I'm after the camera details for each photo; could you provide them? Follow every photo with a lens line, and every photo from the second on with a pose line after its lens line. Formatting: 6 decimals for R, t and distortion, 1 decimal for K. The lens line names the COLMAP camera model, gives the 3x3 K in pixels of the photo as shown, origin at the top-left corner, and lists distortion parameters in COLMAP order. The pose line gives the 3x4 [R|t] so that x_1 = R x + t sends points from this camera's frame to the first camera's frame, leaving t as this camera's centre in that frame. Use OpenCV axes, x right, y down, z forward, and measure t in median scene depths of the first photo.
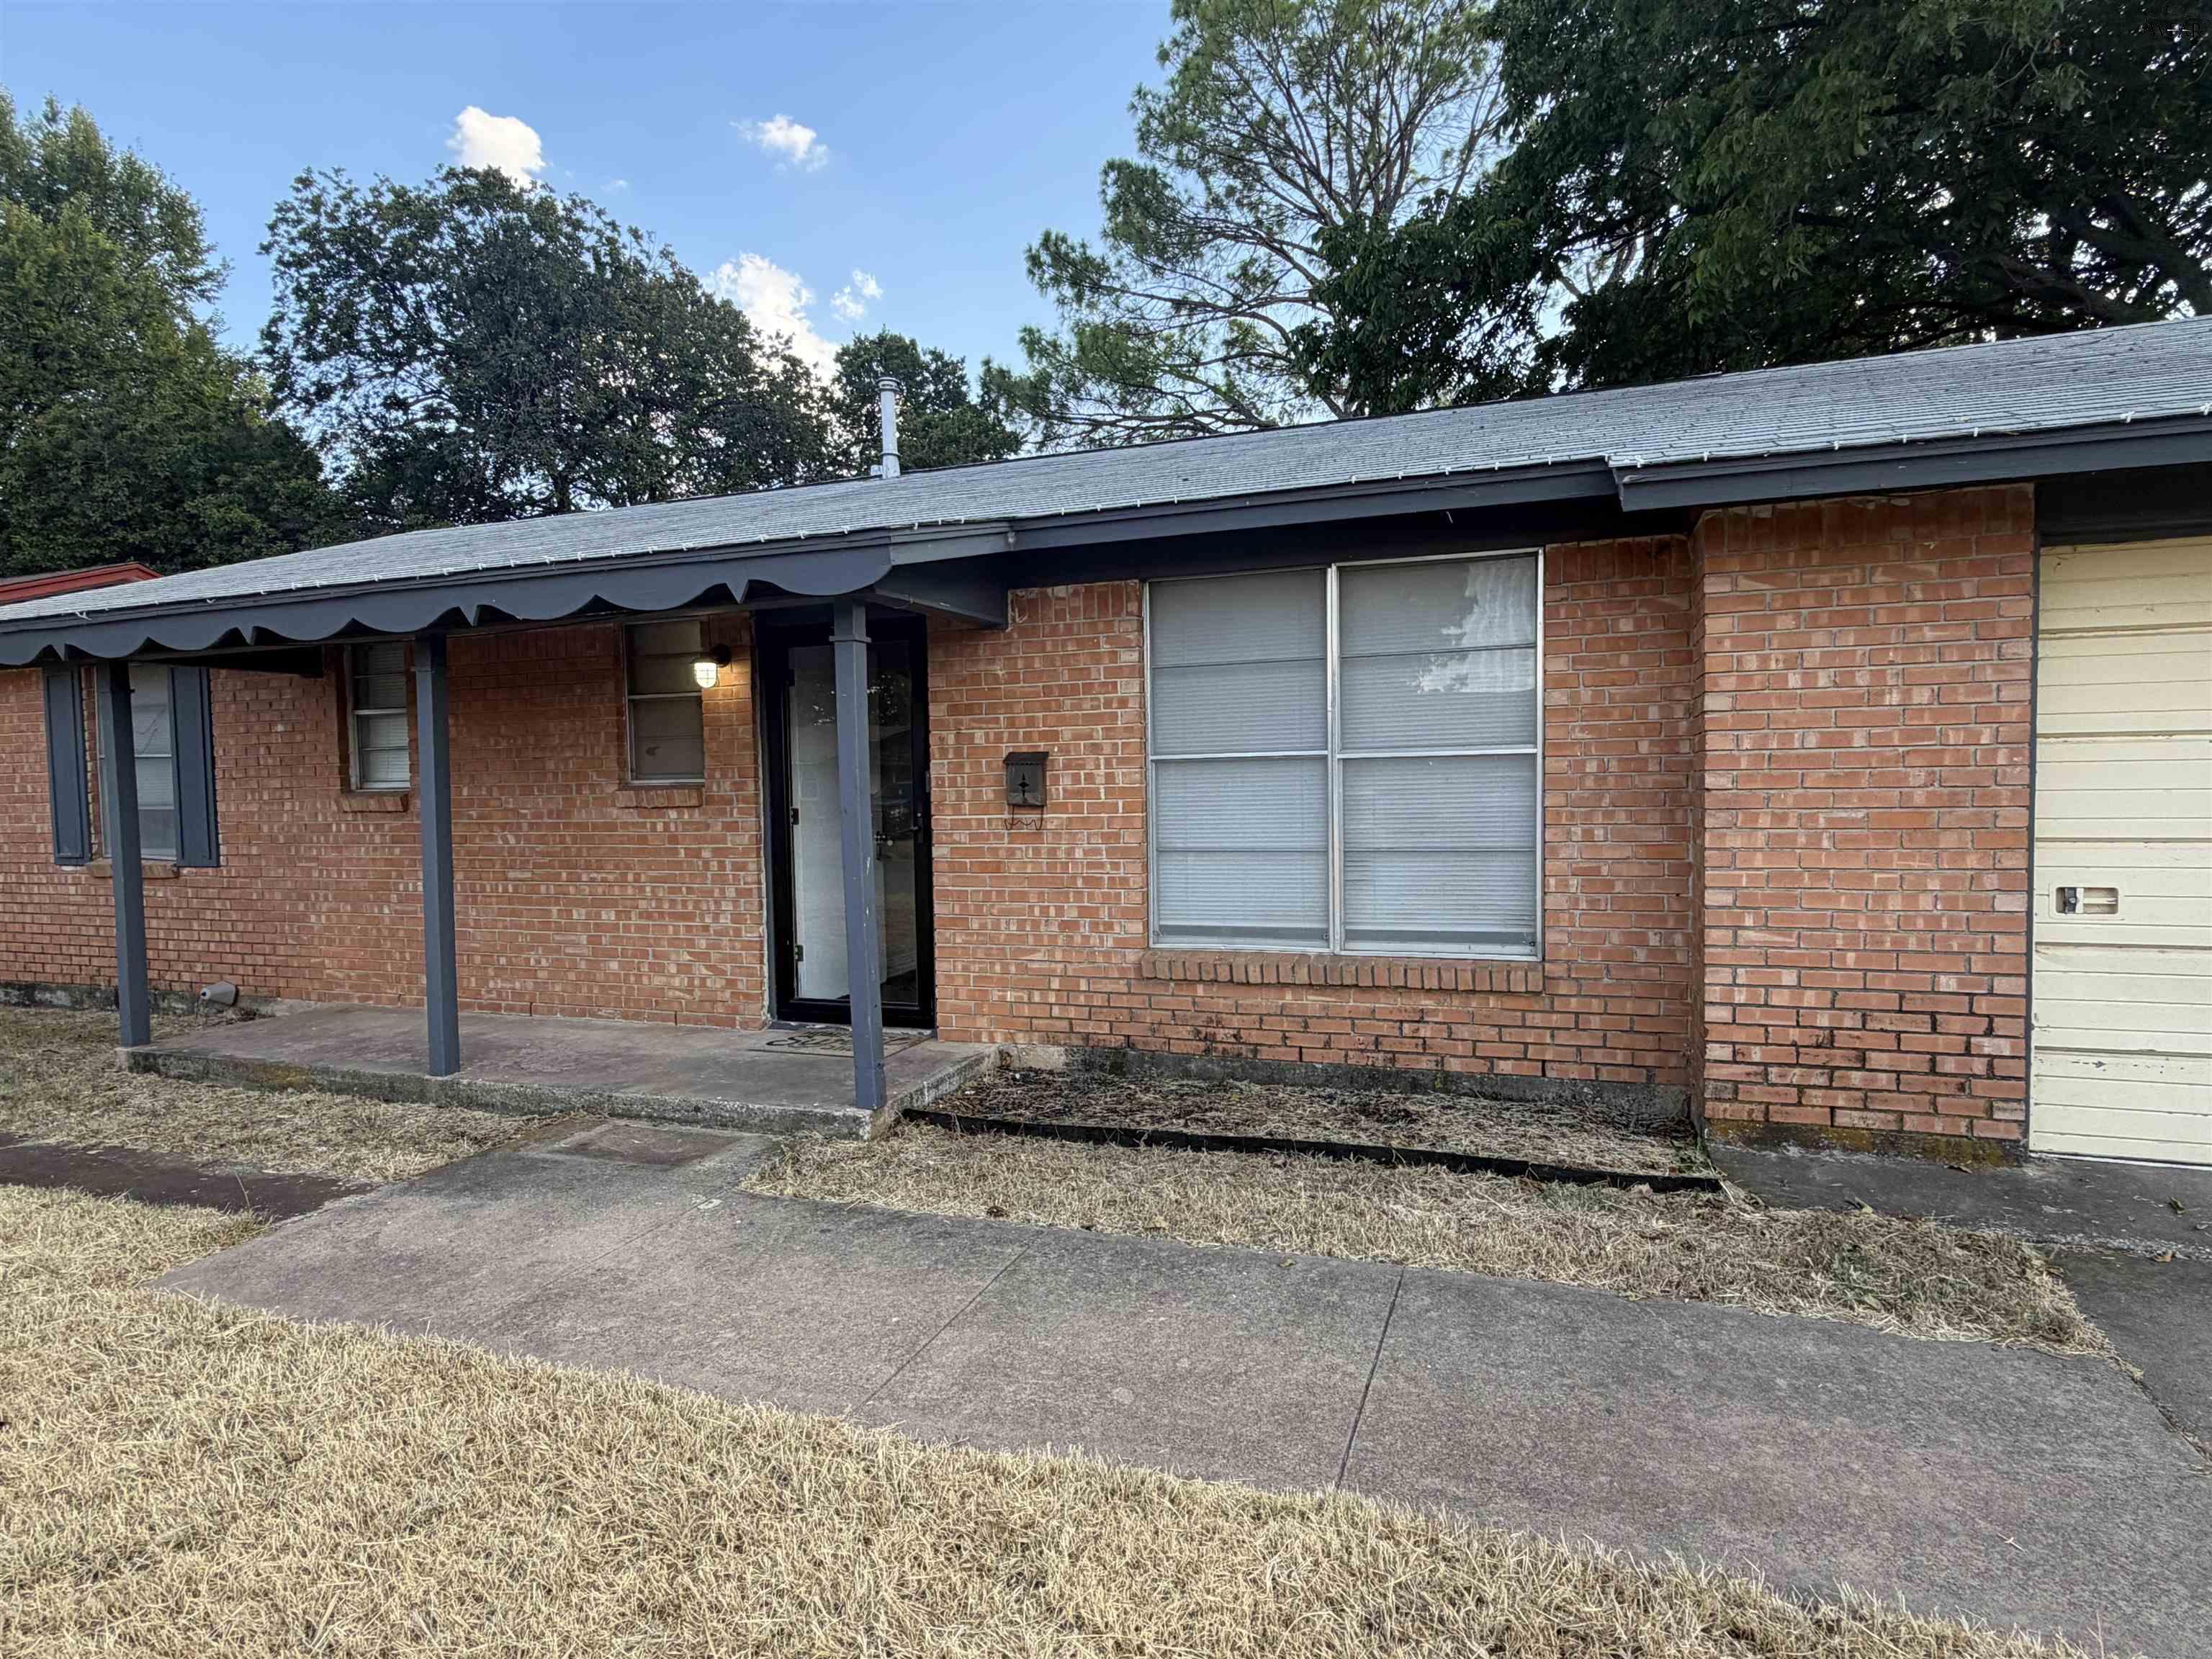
lens RADIAL K [[1206.1, 0, 1107.8], [0, 1206.1, 837.5], [0, 0, 1]] dist [0.014919, -0.000473]
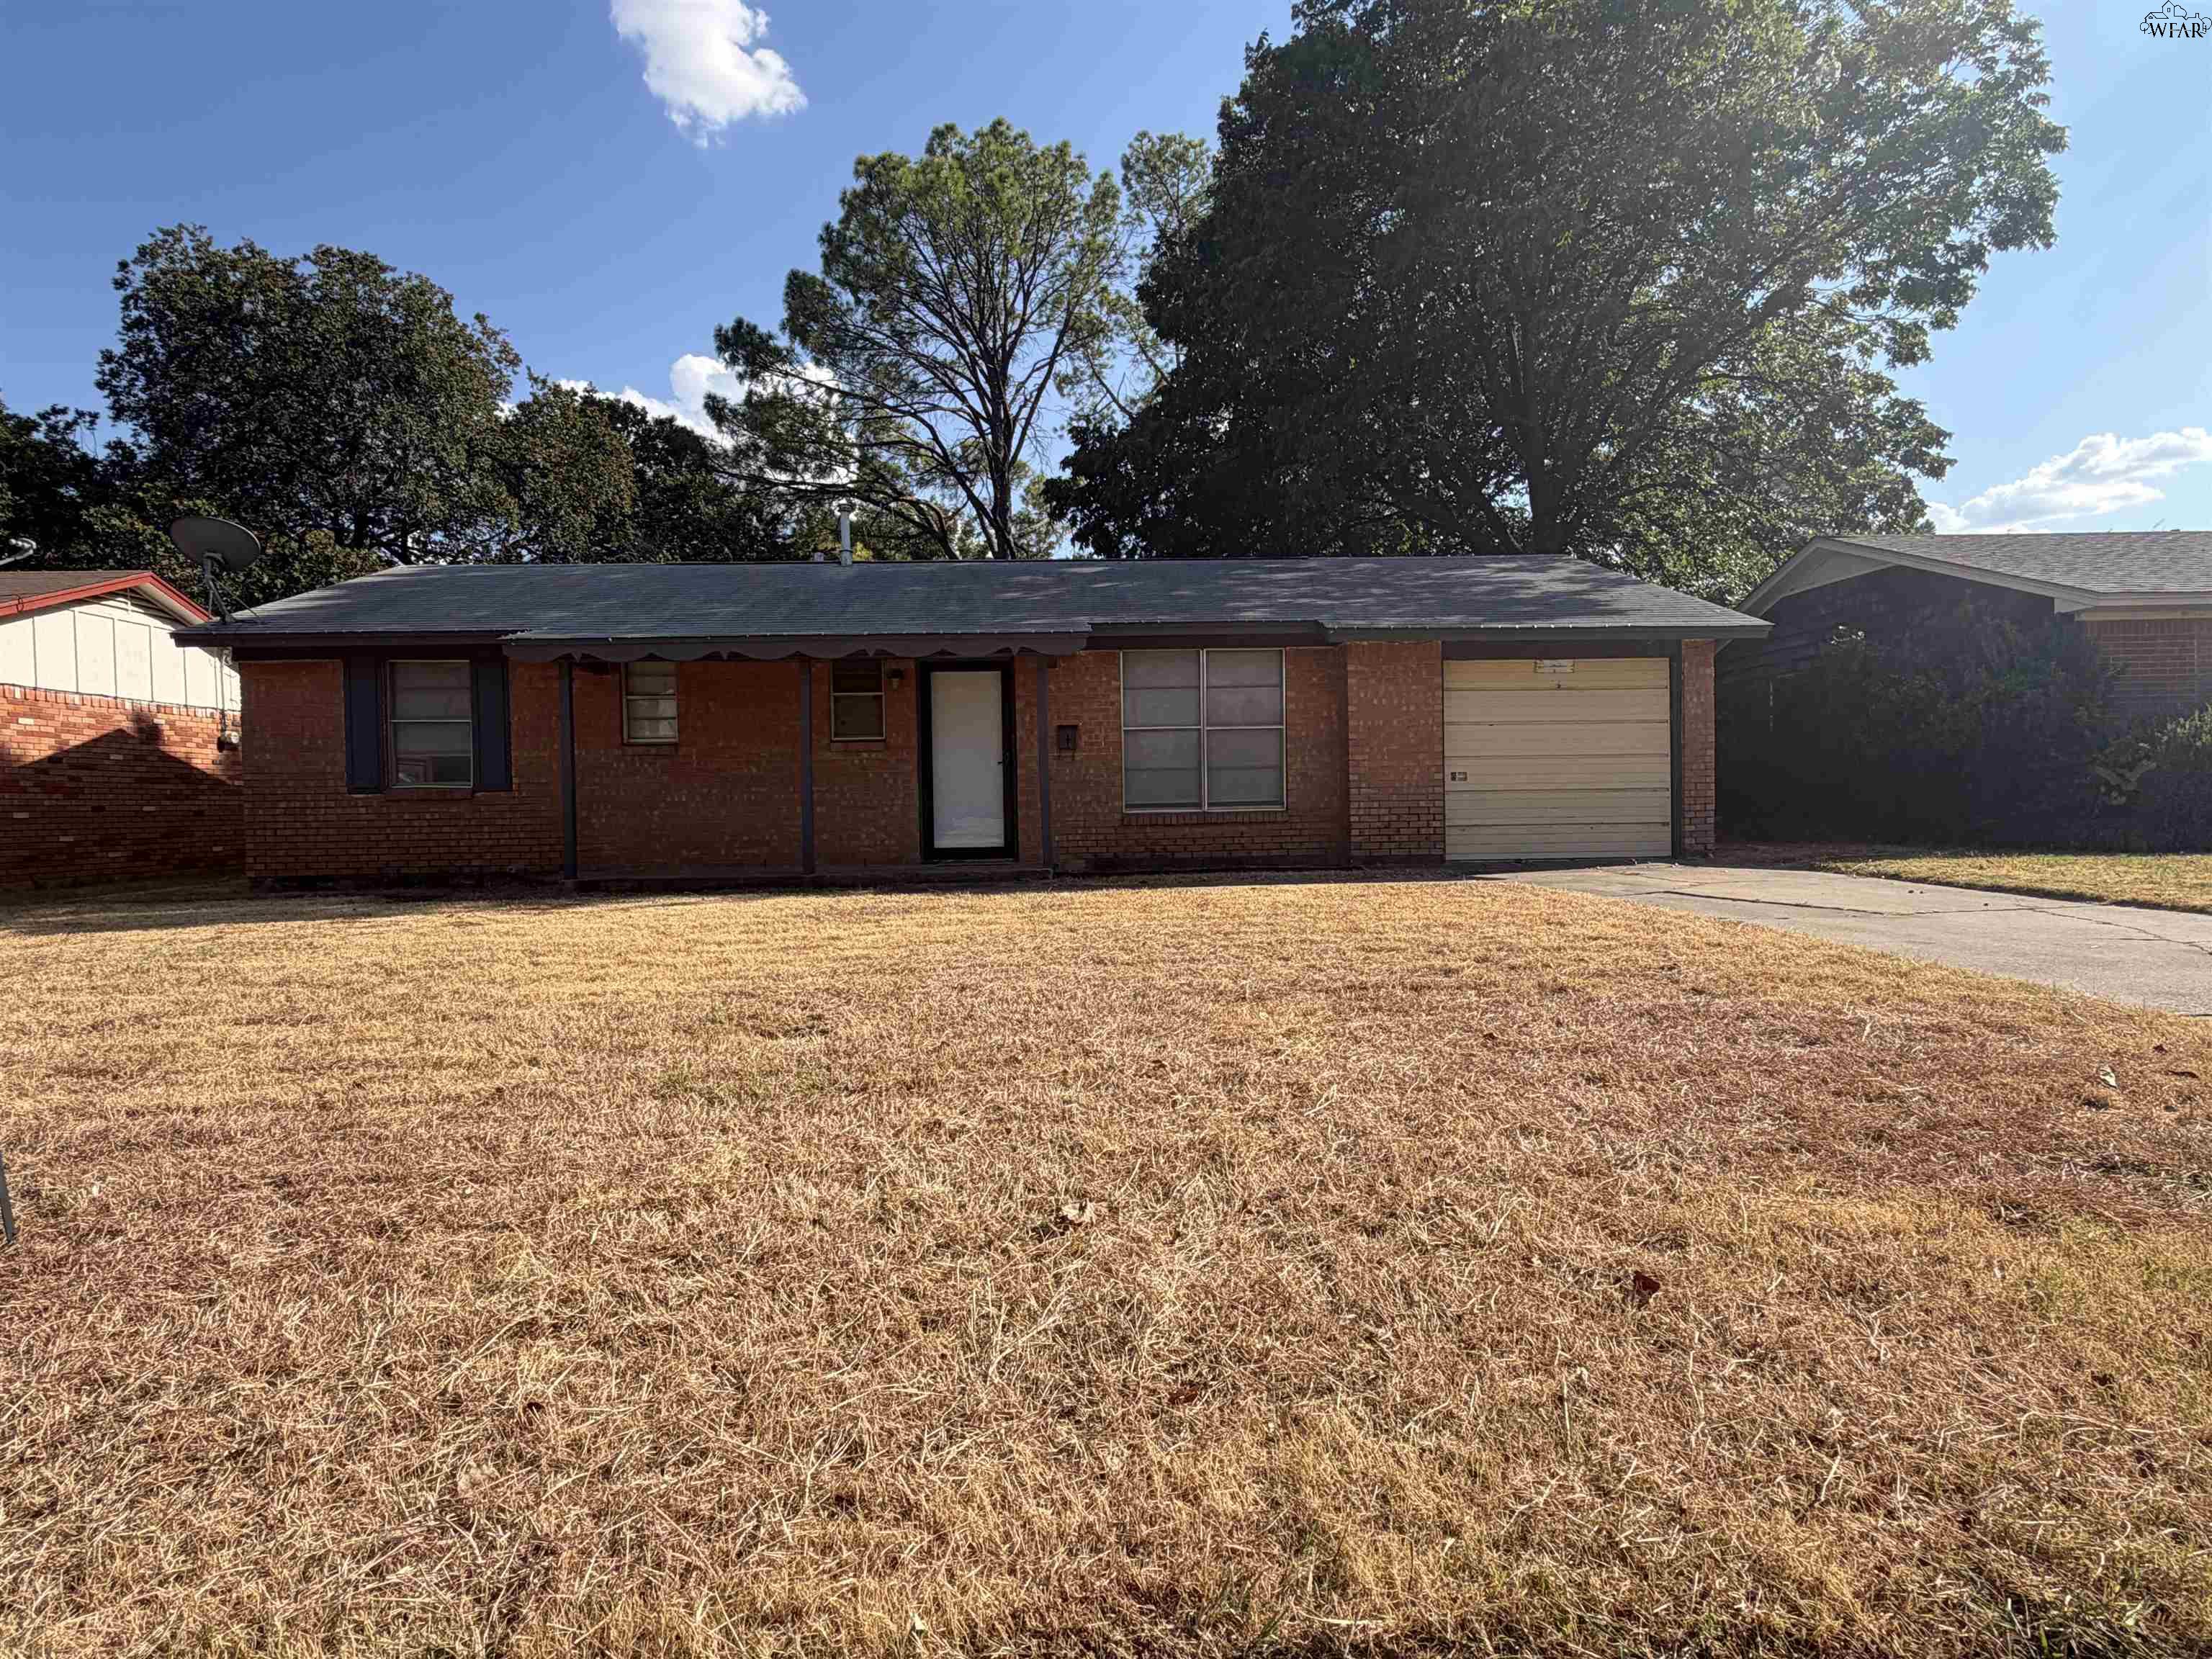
lens RADIAL K [[1206.1, 0, 1105.9], [0, 1206.1, 826.7], [0, 0, 1]] dist [0.014919, -0.000473]
pose [[0.922135, -0.006101, 0.386820, -0.293357], [0.019322, 0.999354, -0.030299, 0.062876], [-0.386385, 0.035414, 0.921657, -0.357825]]
